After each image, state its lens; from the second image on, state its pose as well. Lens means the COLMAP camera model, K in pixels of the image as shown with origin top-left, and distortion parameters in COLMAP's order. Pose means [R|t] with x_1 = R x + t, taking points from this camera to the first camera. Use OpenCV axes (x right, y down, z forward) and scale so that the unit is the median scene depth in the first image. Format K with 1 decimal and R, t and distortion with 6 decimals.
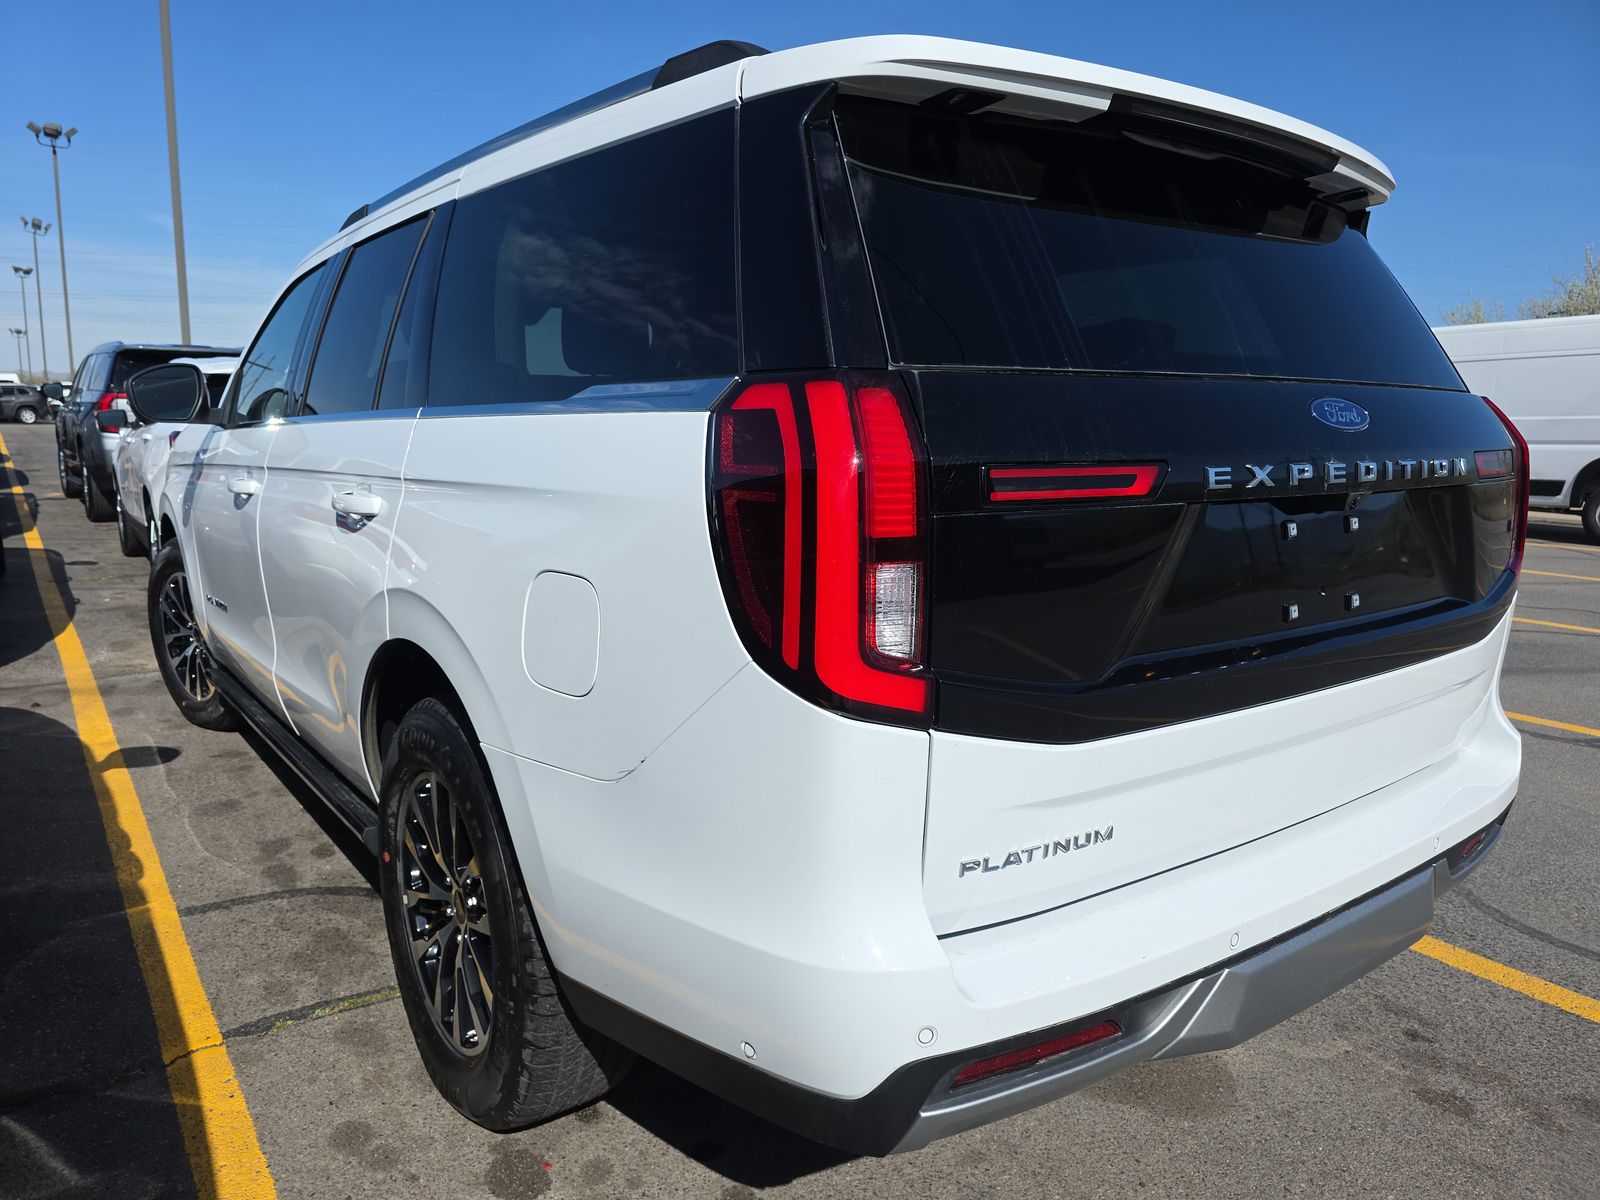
lens RADIAL K [[1119.8, 0, 789.5], [0, 1119.8, 587.5], [0, 0, 1]] dist [0.029715, -0.008586]
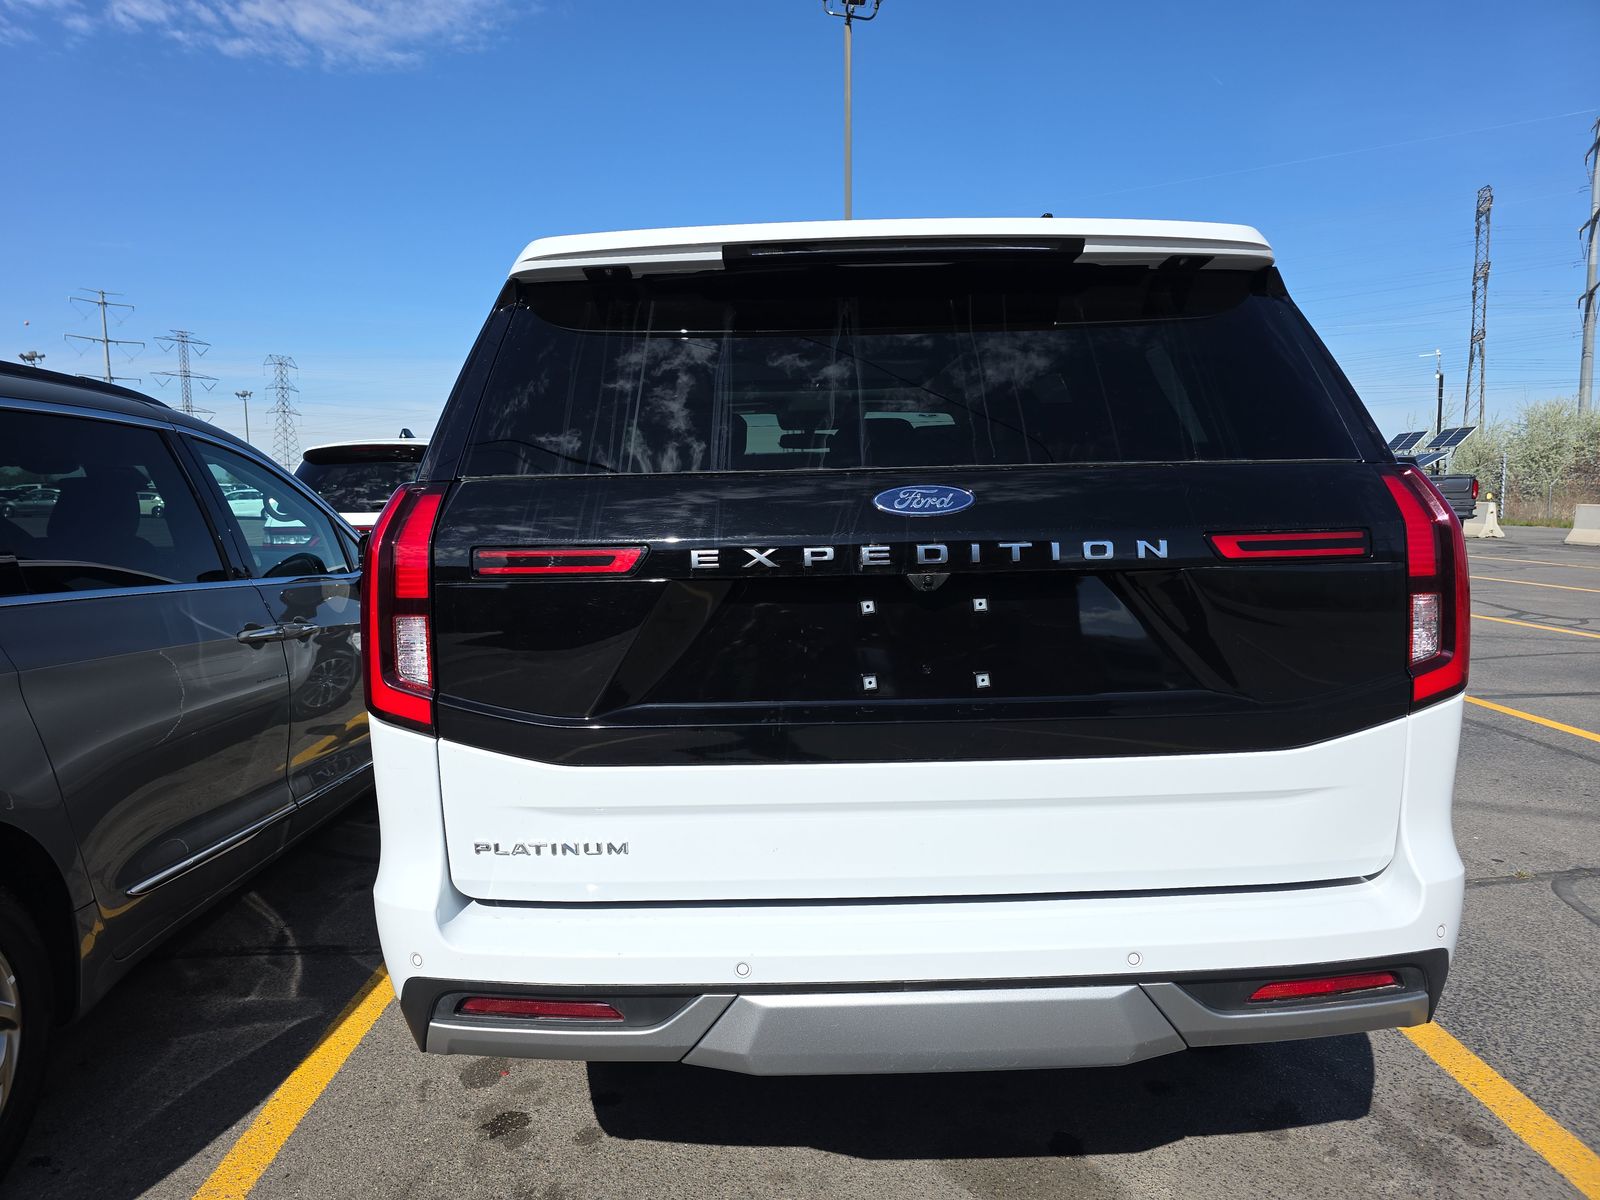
lens RADIAL K [[1119.8, 0, 807.2], [0, 1119.8, 587.0], [0, 0, 1]] dist [0.029715, -0.008586]
pose [[0.815501, 0.016292, -0.578526, 1.119038], [-0.061672, 0.996358, -0.058876, -0.004528], [0.575460, 0.083693, 0.813536, 0.097883]]
